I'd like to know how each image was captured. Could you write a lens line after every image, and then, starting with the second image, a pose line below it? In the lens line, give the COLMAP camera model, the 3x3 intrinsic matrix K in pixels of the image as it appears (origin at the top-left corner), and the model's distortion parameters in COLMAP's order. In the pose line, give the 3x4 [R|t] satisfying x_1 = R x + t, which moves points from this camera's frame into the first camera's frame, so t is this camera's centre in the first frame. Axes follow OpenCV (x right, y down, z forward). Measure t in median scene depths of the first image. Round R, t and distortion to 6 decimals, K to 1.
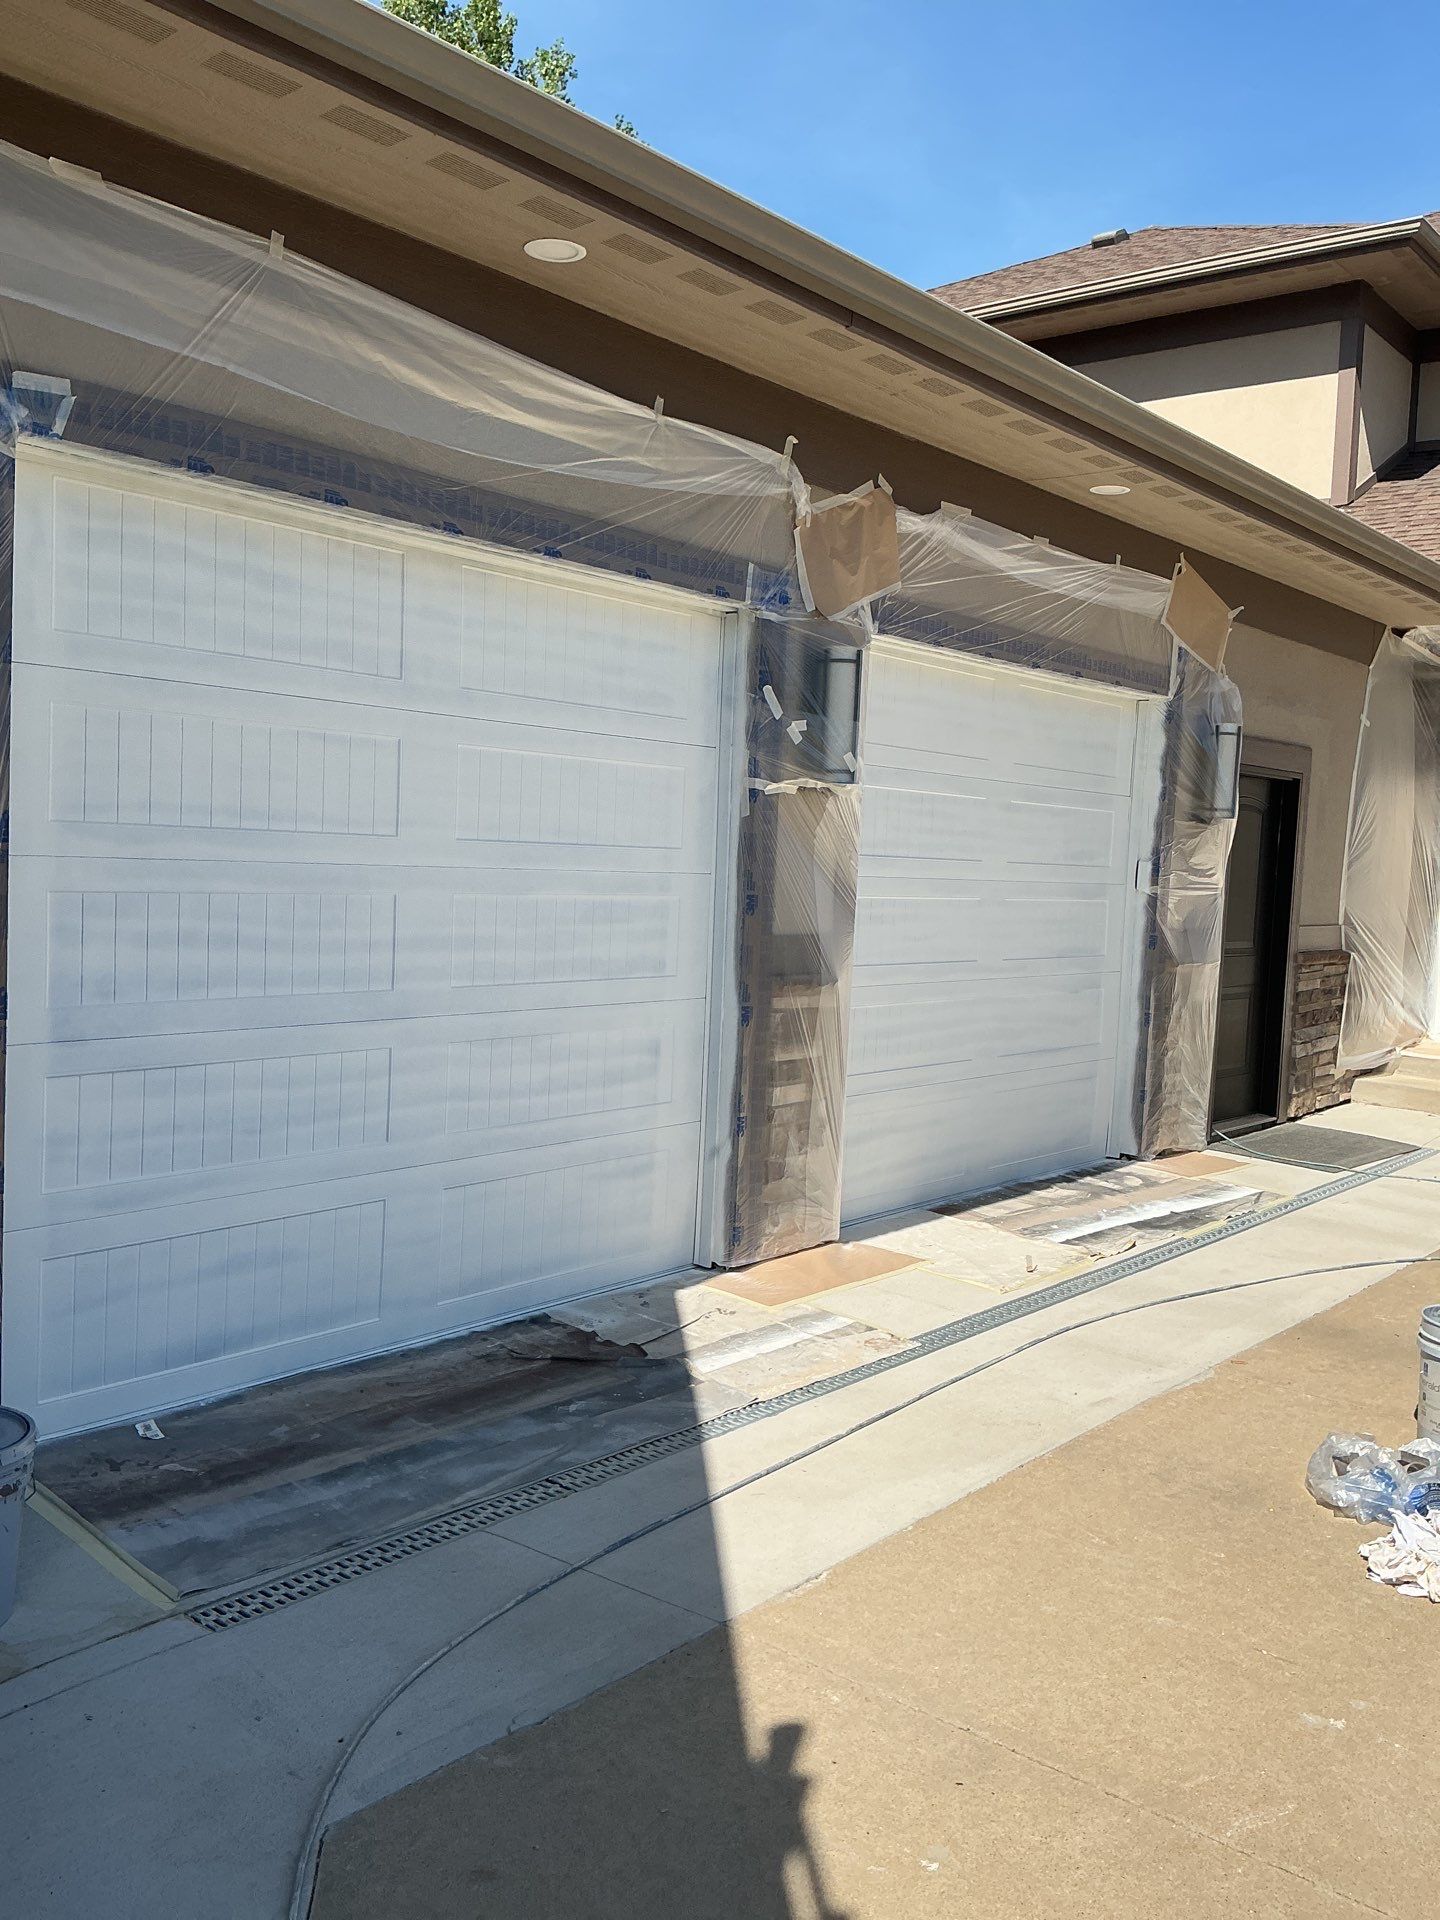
lens RADIAL K [[1604.9, 0, 712.7], [0, 1604.9, 964.7], [0, 0, 1]] dist [0.094170, -0.152666]
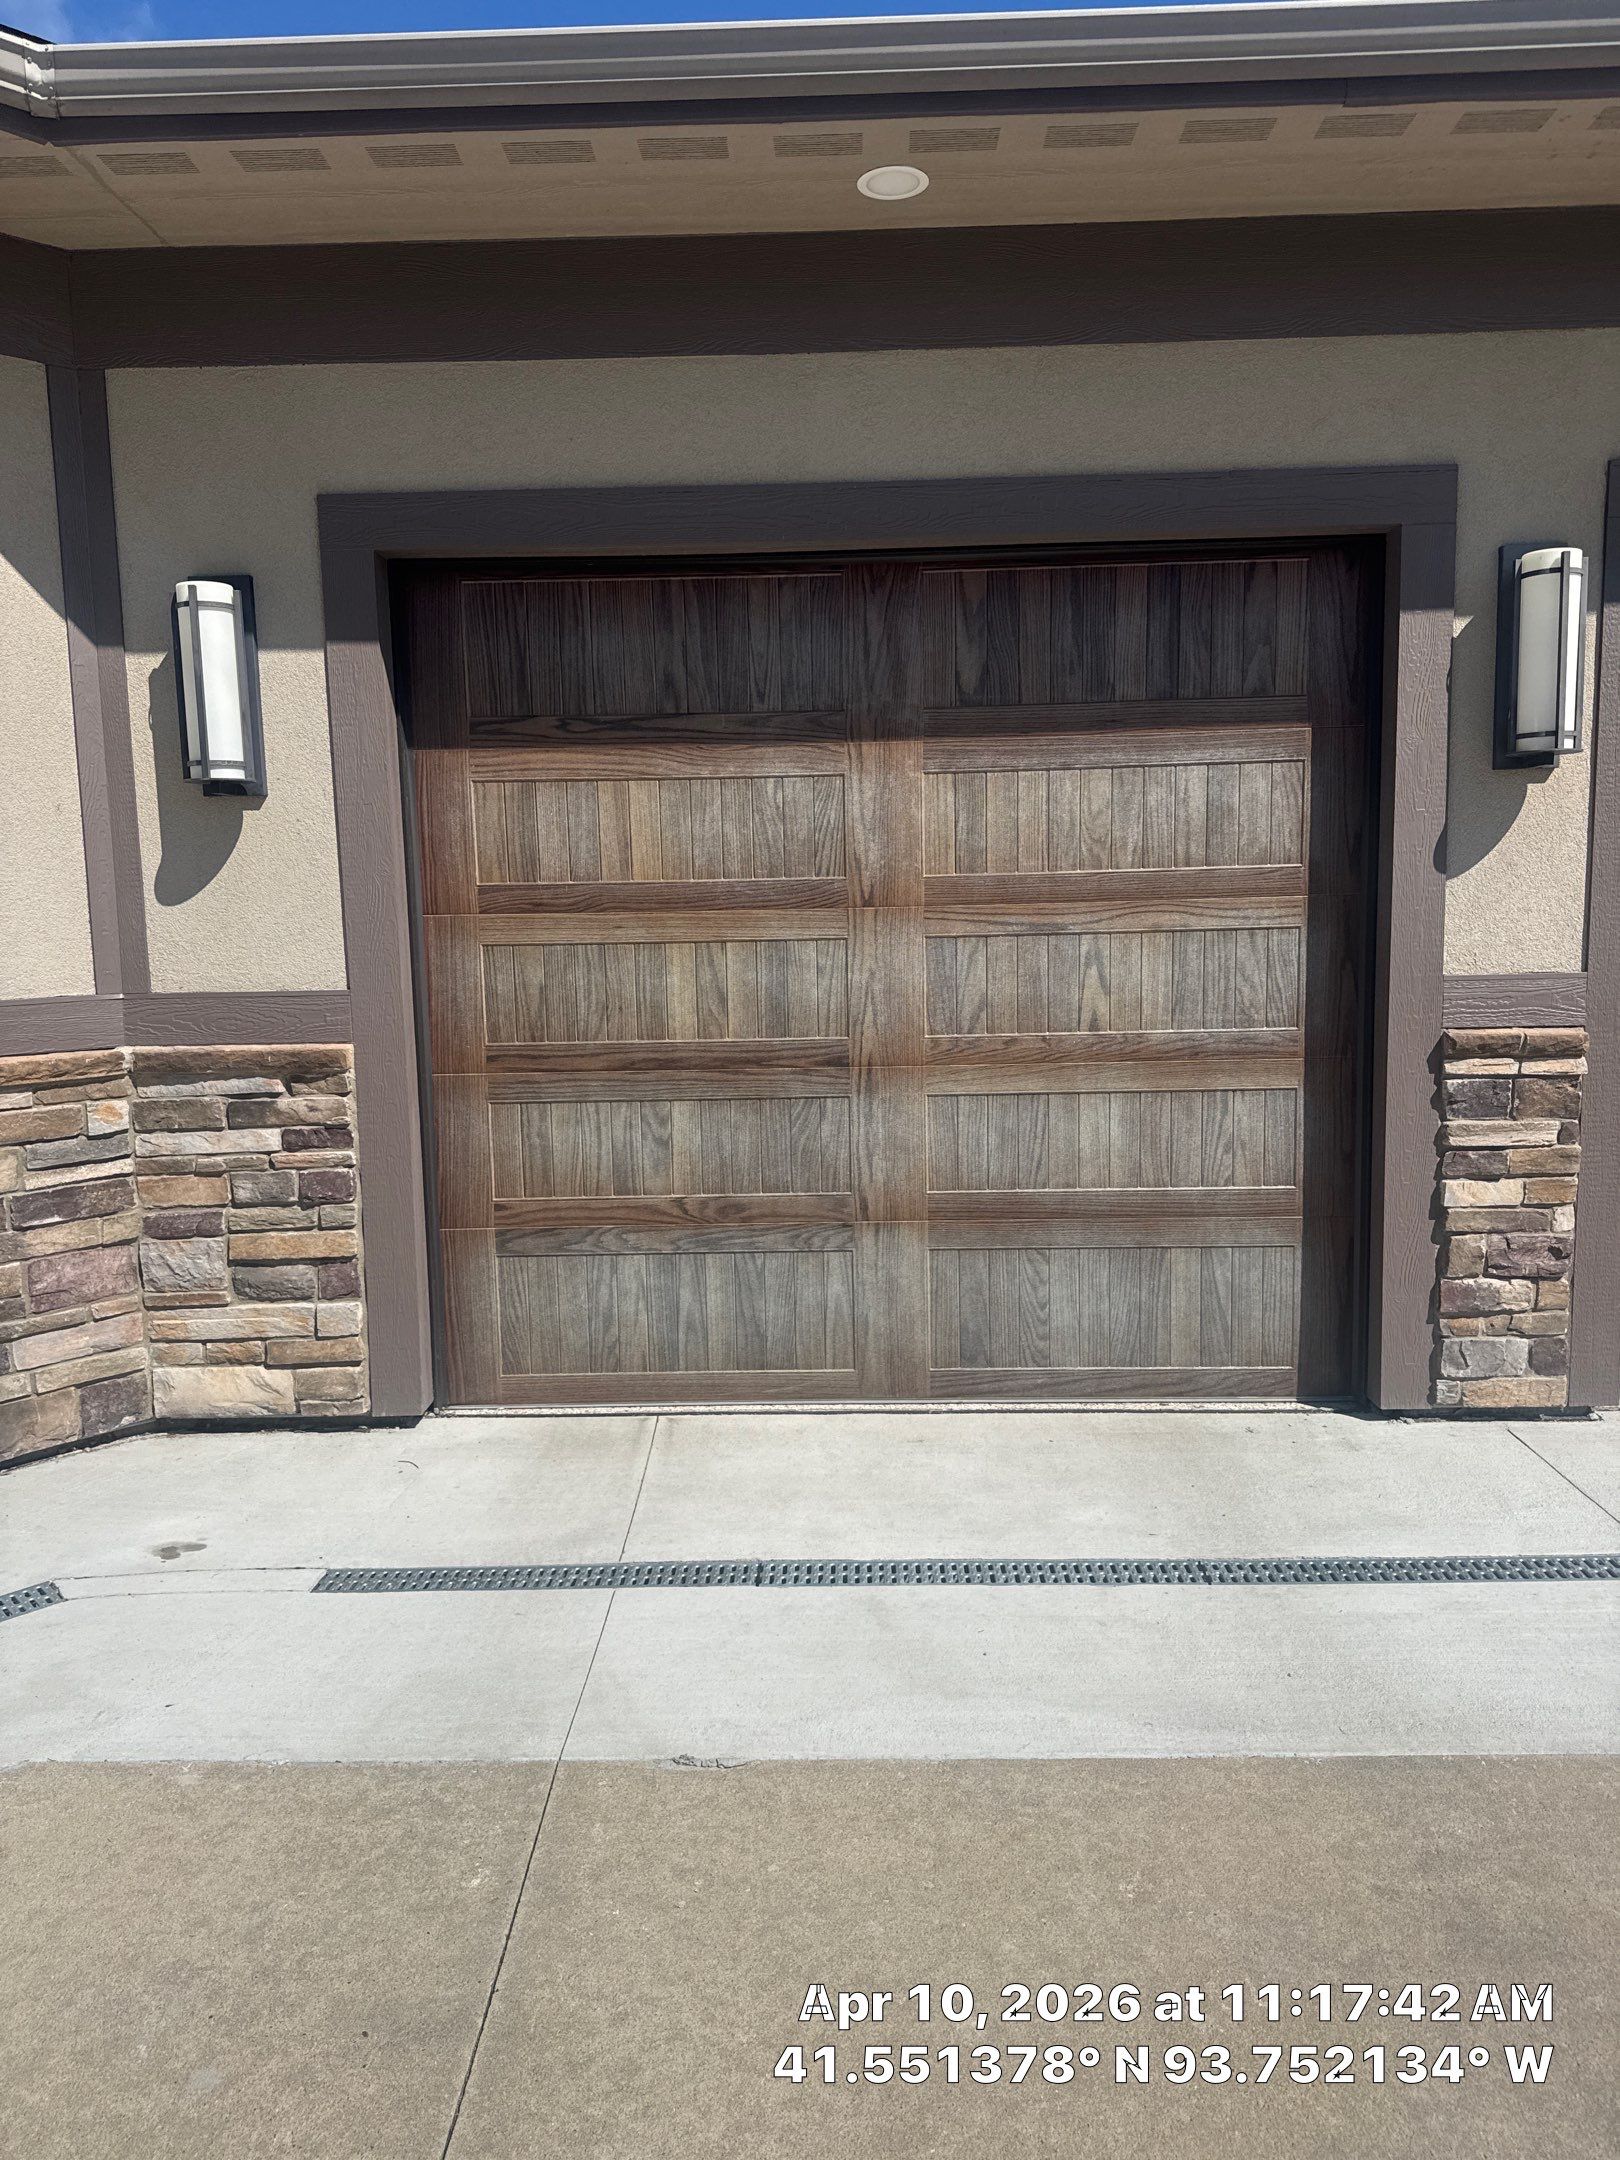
lens RADIAL K [[1476.5, 0, 794.0], [0, 1476.5, 1067.2], [0, 0, 1]] dist [0.001409, 0.001154]
pose [[0.623562, 0.014109, -0.781646, 0.440950], [-0.014144, 0.999877, 0.006765, 0.028038], [0.781646, 0.006837, 0.623685, 0.408970]]
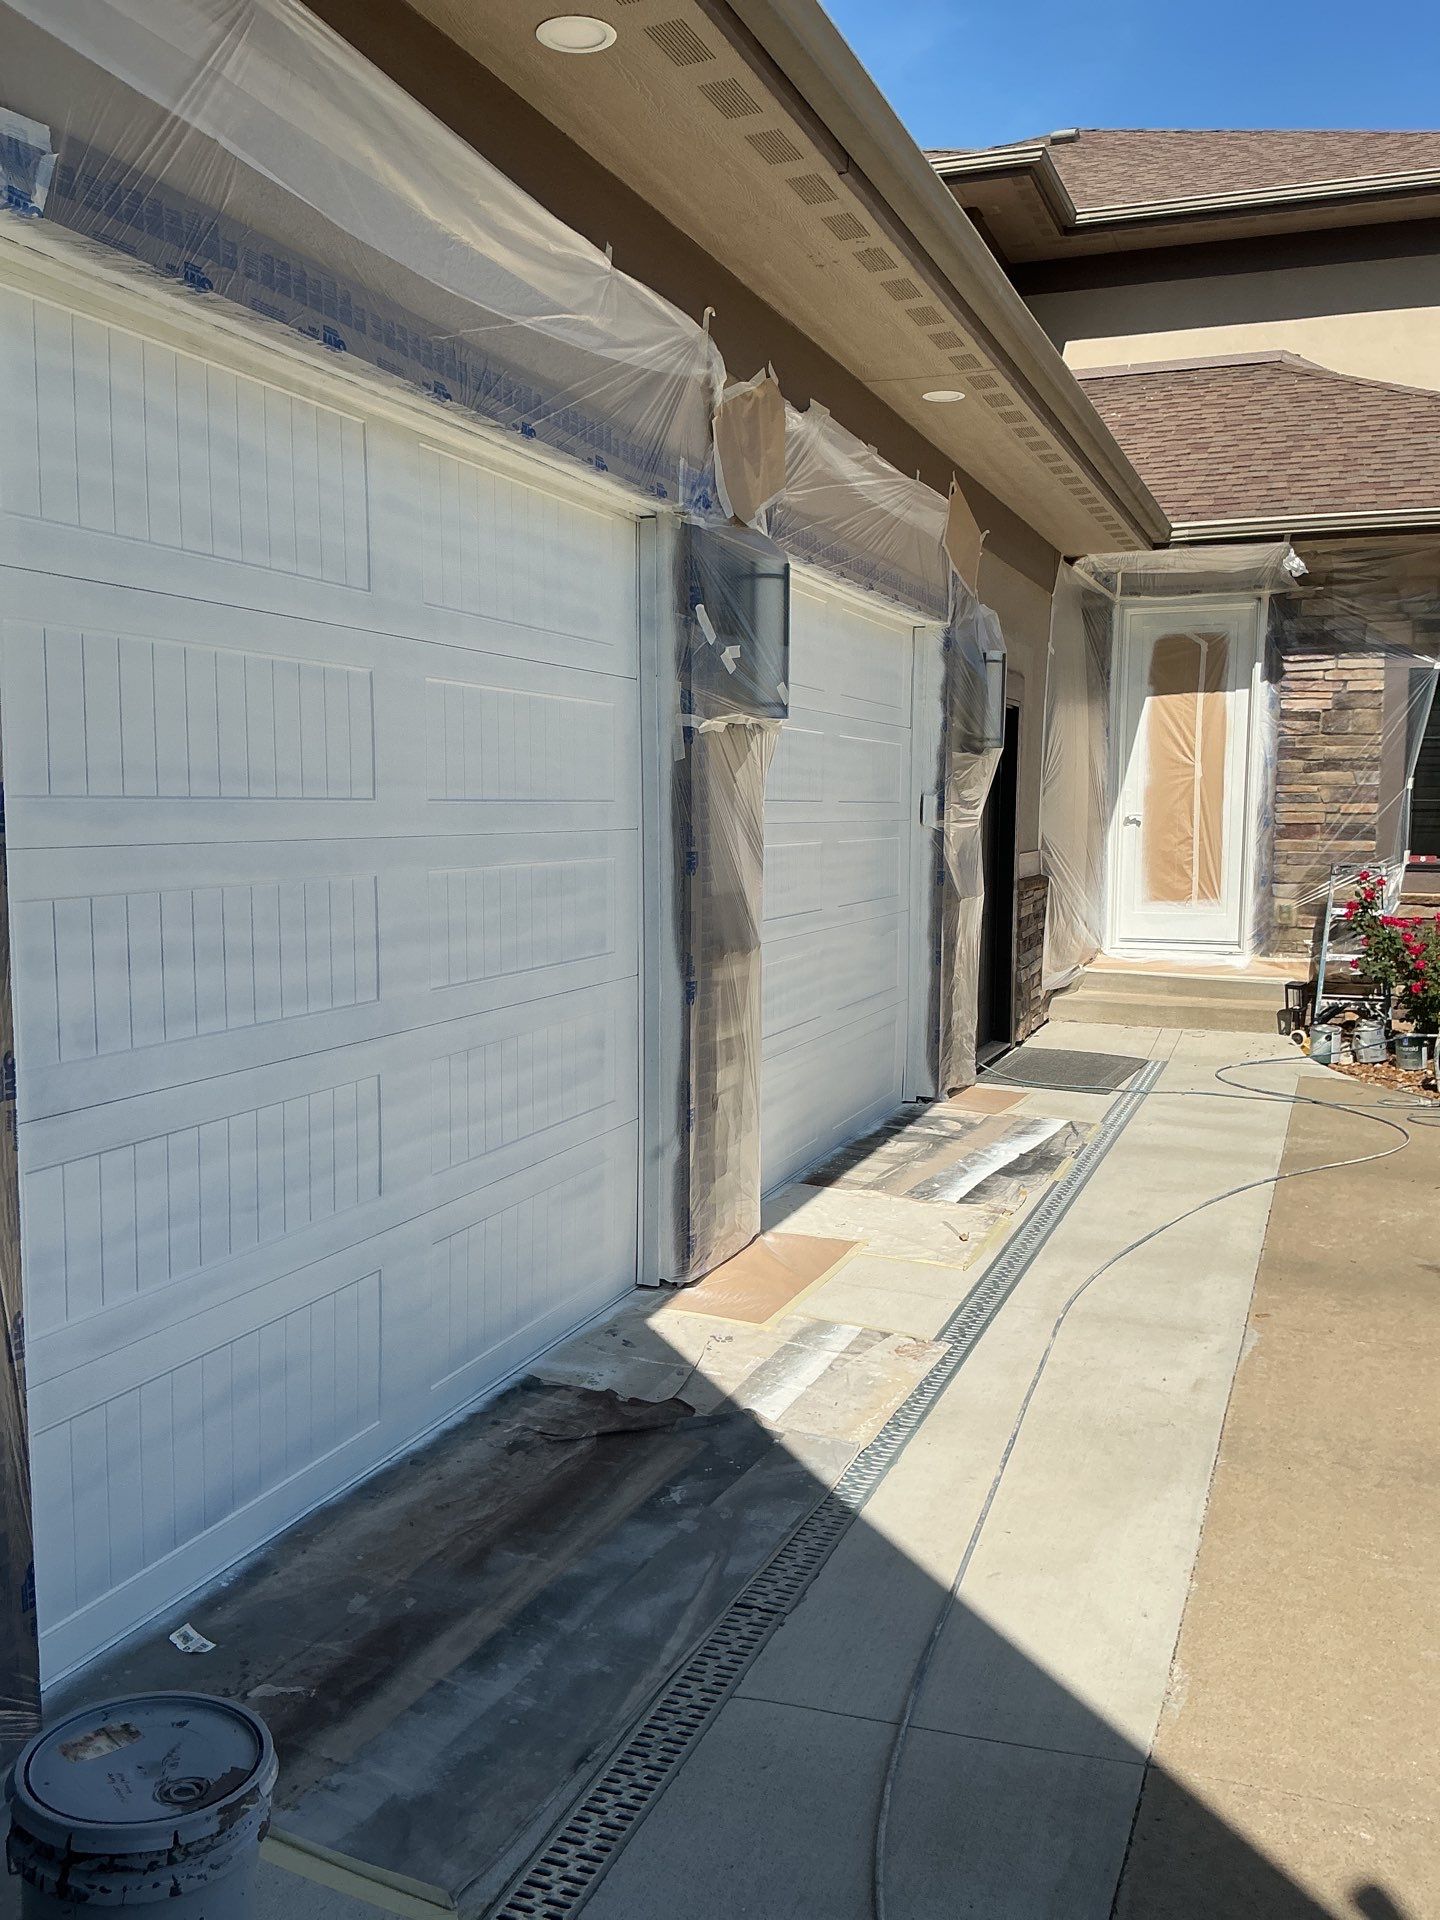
lens RADIAL K [[1604.9, 0, 707.3], [0, 1604.9, 964.1], [0, 0, 1]] dist [0.094170, -0.152666]
pose [[0.942724, -0.071765, 0.325762, -0.283191], [0.059169, 0.997073, 0.048424, -0.027581], [-0.328283, -0.026375, 0.944211, 0.209095]]
